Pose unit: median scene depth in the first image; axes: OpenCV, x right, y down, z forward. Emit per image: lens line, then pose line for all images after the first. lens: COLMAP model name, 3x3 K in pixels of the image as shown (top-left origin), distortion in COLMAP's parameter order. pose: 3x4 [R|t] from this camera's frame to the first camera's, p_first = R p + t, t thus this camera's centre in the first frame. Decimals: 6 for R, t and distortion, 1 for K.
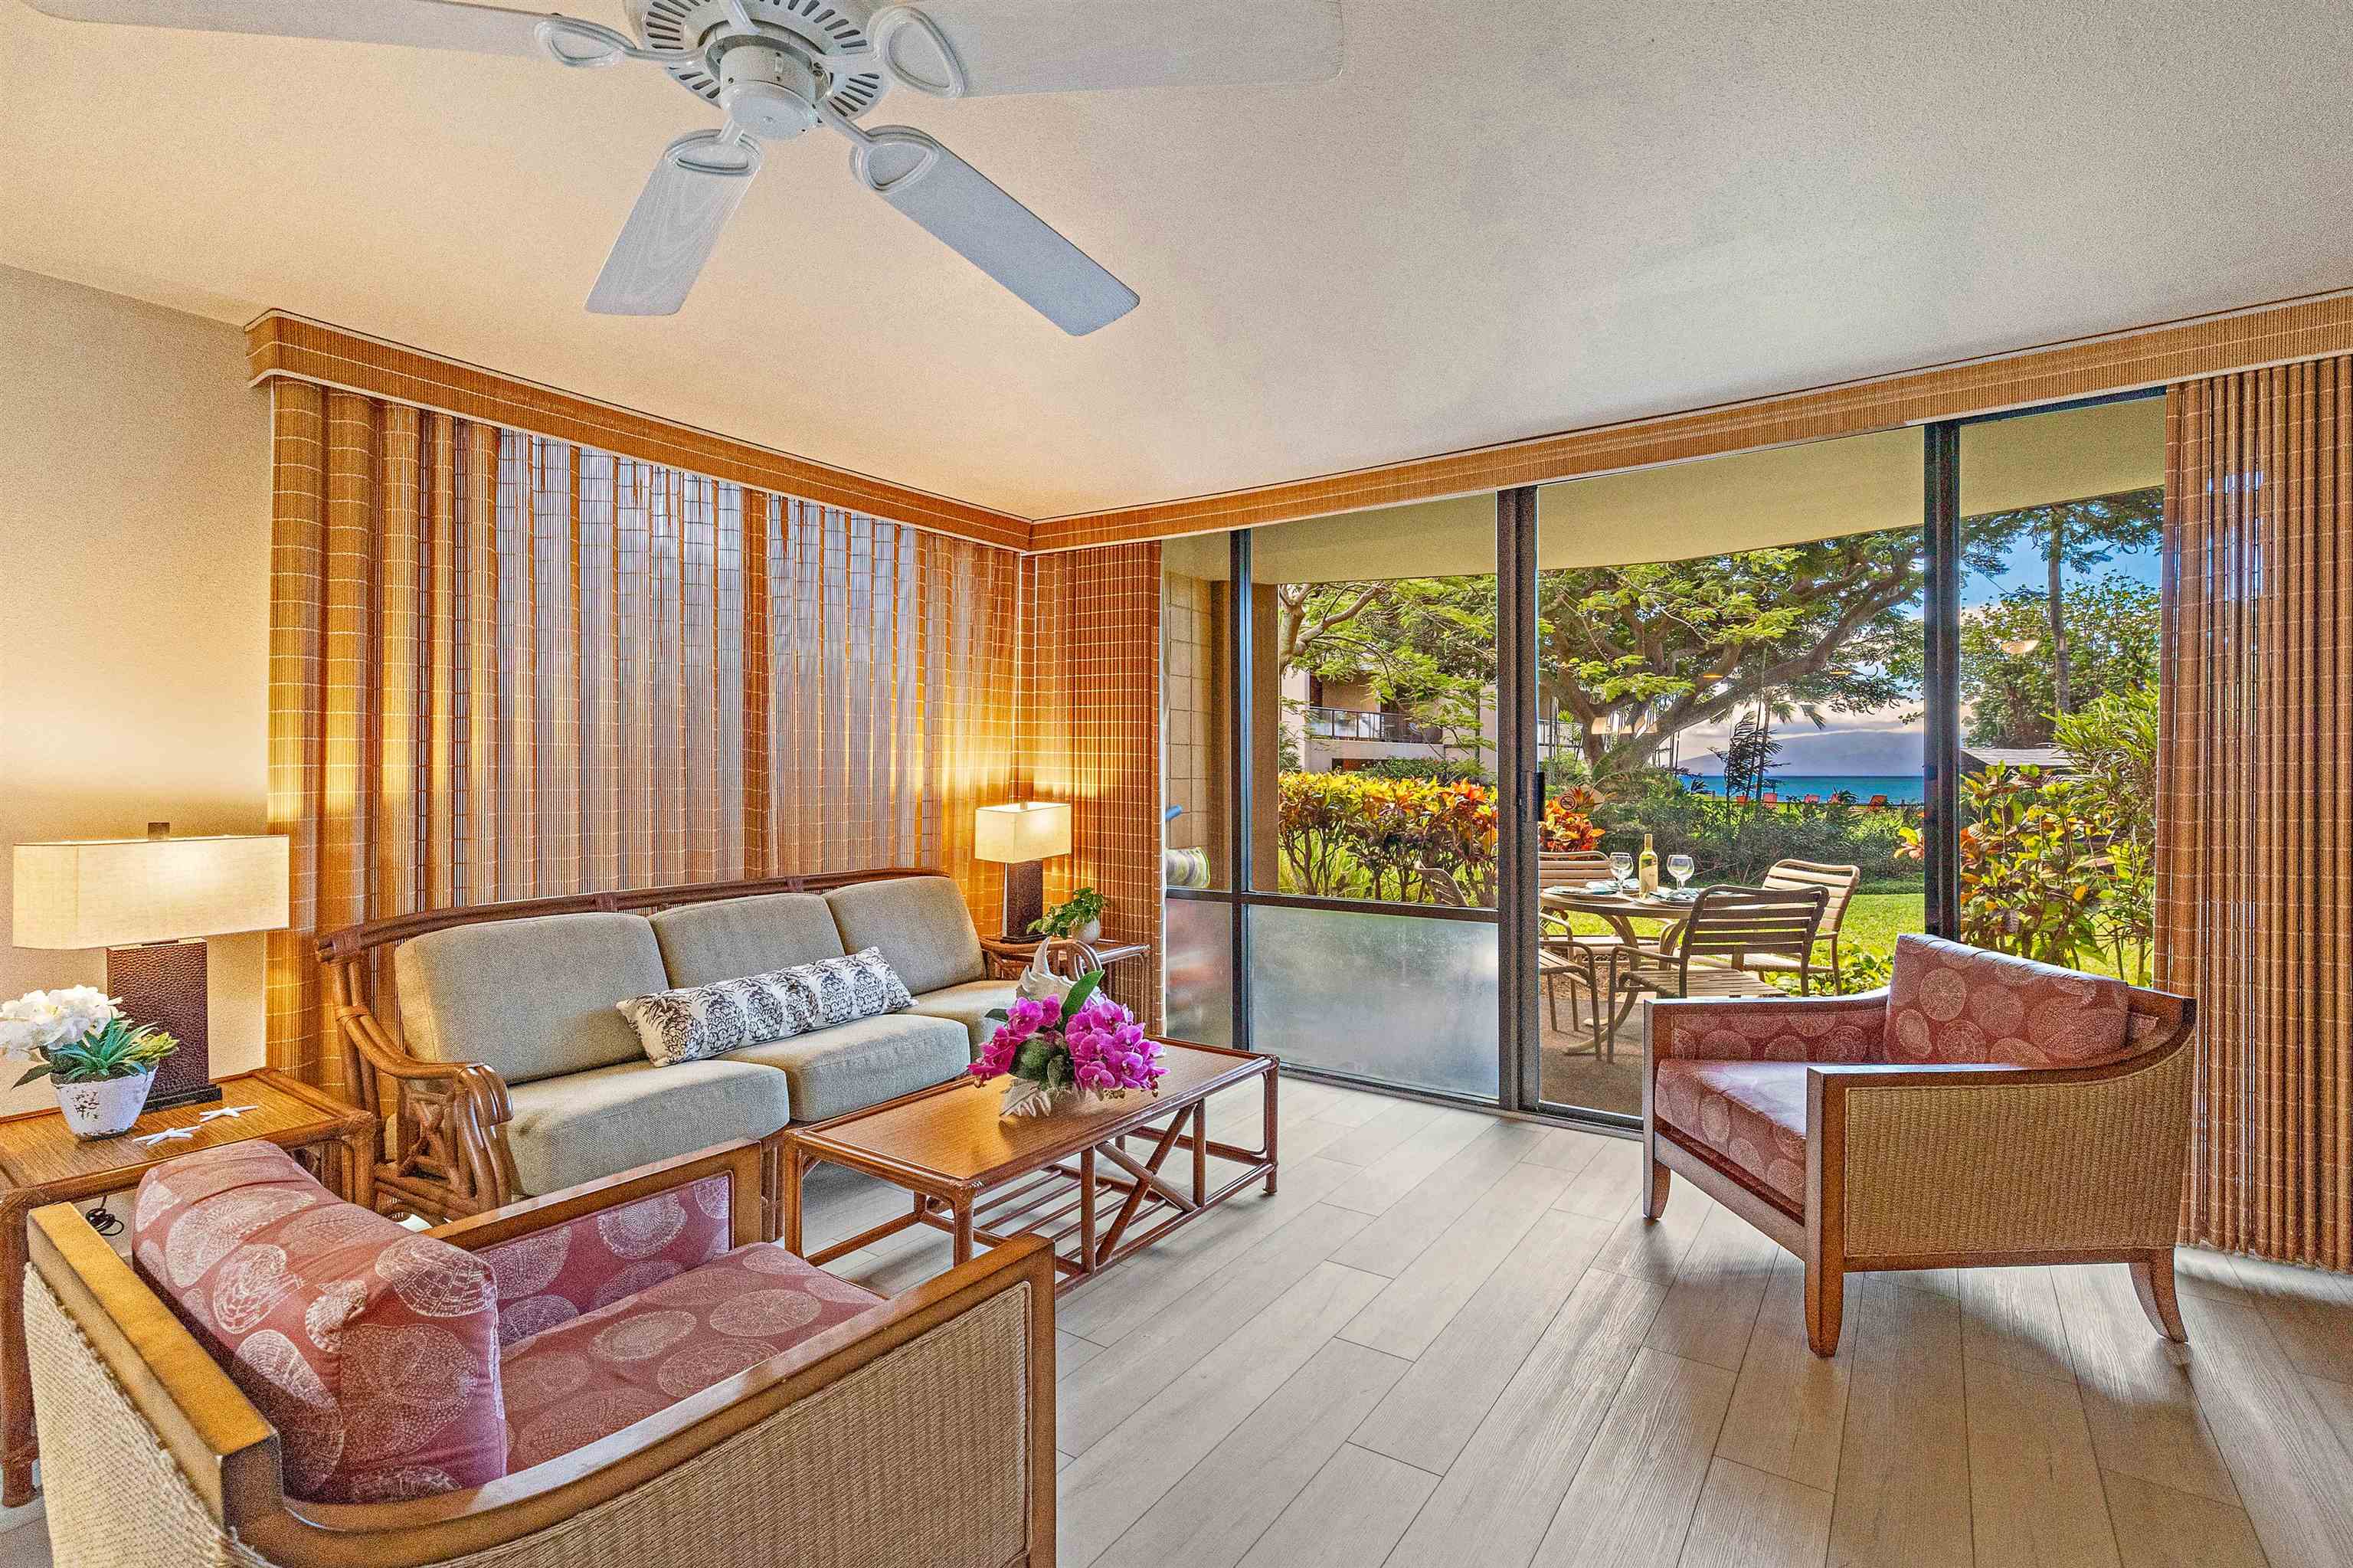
lens RADIAL K [[1050.3, 0, 1176.5], [0, 1050.3, 784.0], [0, 0, 1]] dist [-0.001829, -0.000302]
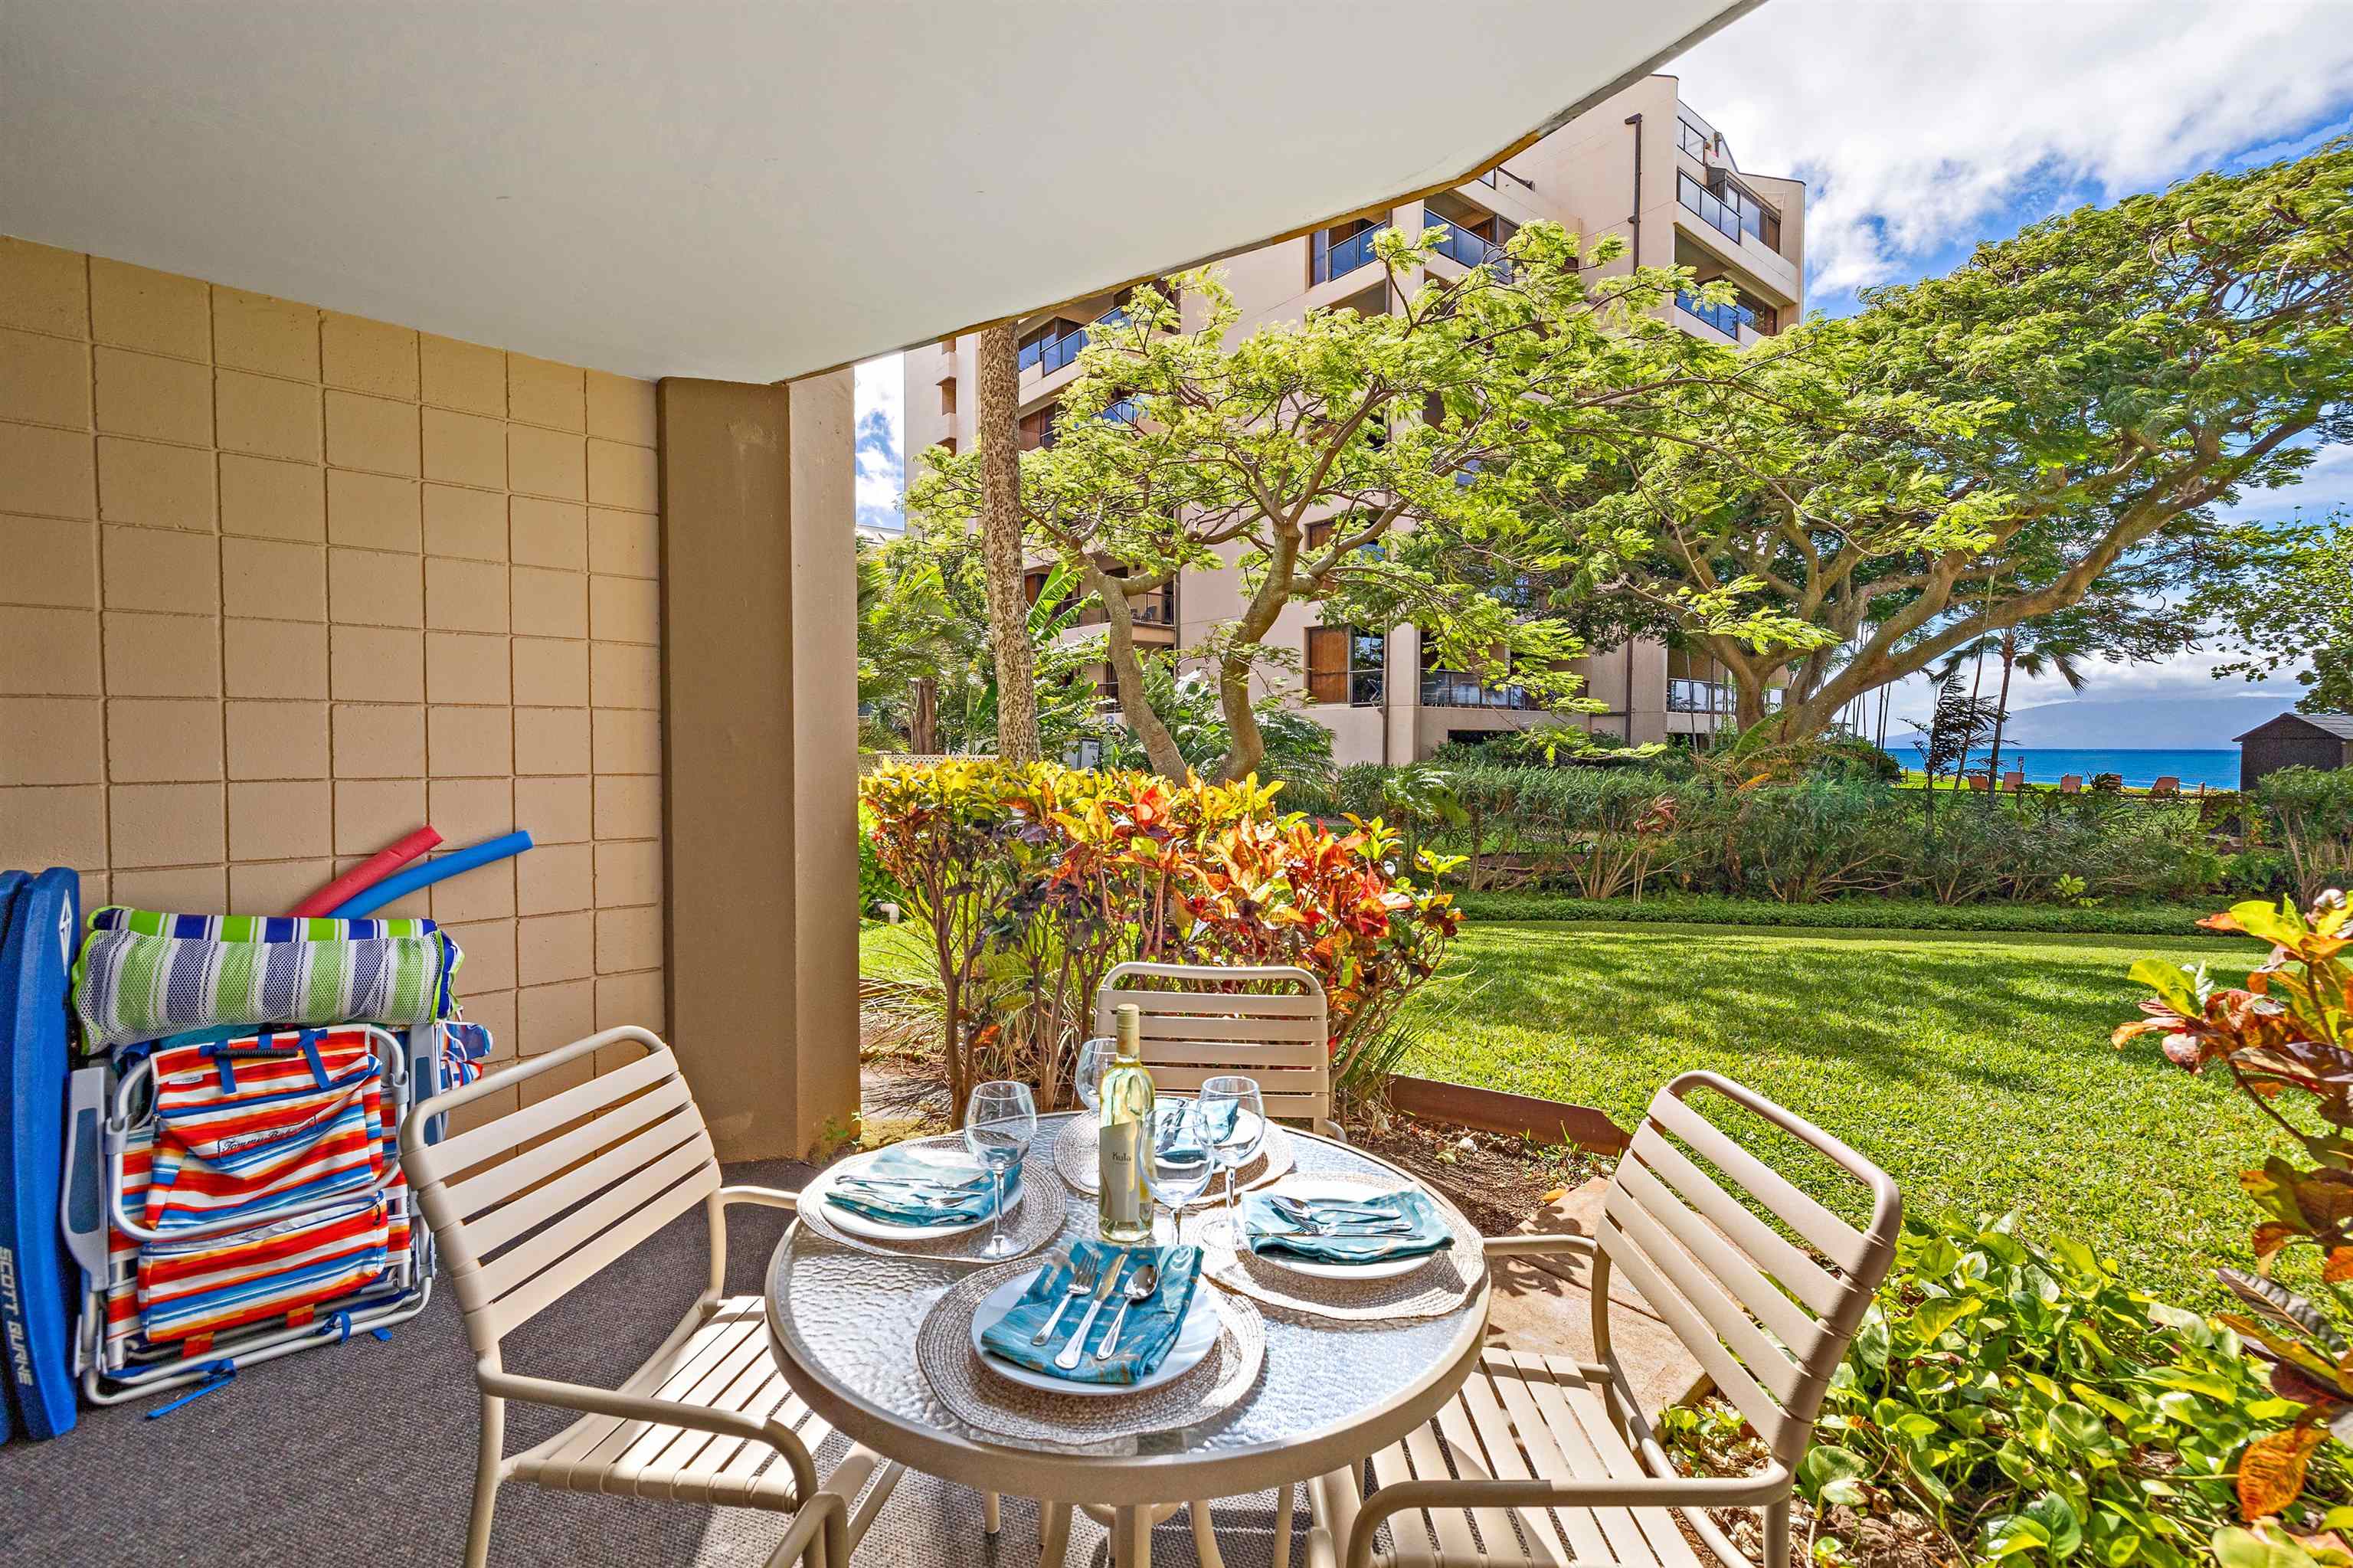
lens RADIAL K [[1015.0, 0, 1151.8], [0, 1015.0, 763.9], [0, 0, 1]] dist [0.001336, 0.000237]
pose [[0.980126, 0.000850, -0.198373, 0.140286], [0.001032, 0.999955, 0.009381, -0.007603], [0.198372, -0.009400, 0.980082, 0.201972]]
